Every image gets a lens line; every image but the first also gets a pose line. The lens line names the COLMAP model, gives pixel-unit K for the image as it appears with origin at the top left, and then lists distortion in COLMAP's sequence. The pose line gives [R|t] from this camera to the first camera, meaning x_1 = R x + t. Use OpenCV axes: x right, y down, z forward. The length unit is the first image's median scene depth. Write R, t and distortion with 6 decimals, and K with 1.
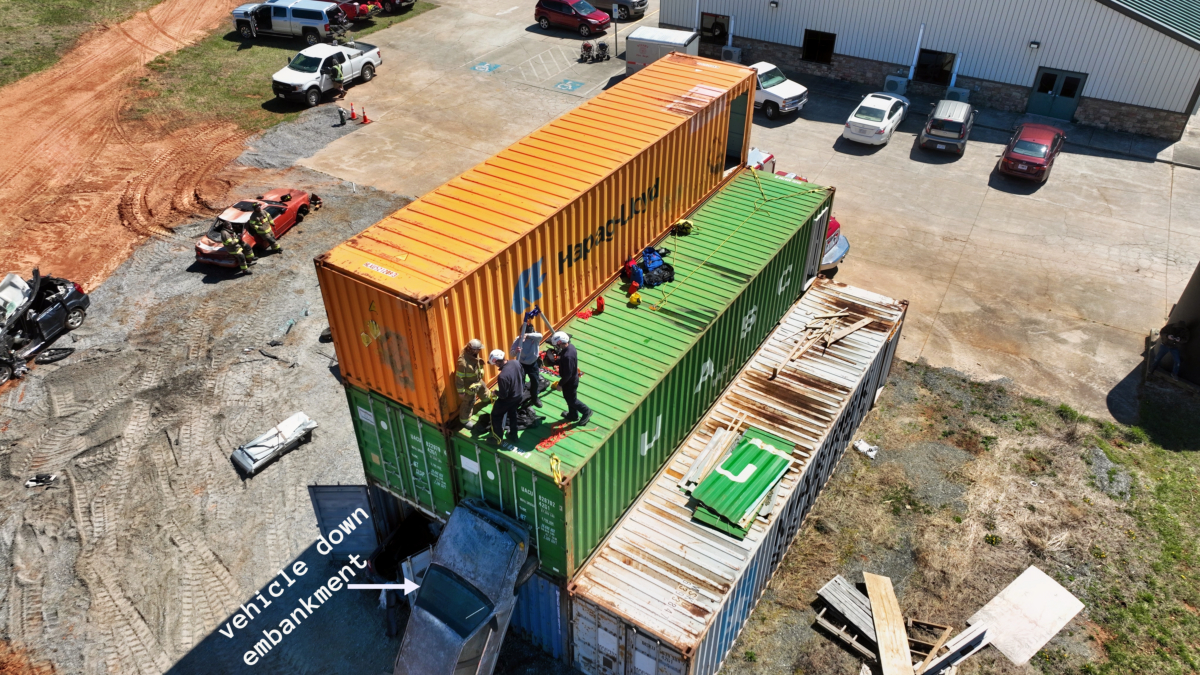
lens RADIAL K [[845.5, 0, 600.0], [0, 845.5, 337.5], [0, 0, 1]] dist [-0.004694, 0.020188]
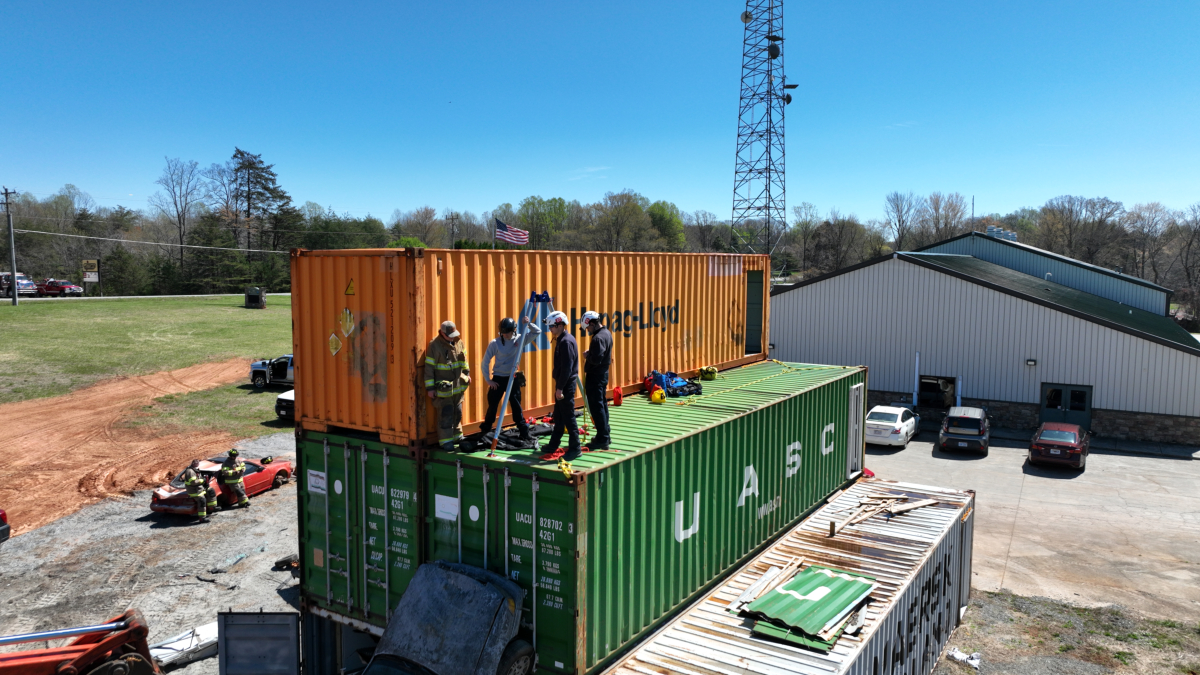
lens RADIAL K [[845.5, 0, 600.0], [0, 845.5, 337.5], [0, 0, 1]] dist [-0.004694, 0.020188]
pose [[0.999986, 0.004767, 0.002272, -0.014531], [-0.002872, 0.851887, -0.523717, 0.262940], [-0.004432, 0.523703, 0.851889, 0.188223]]
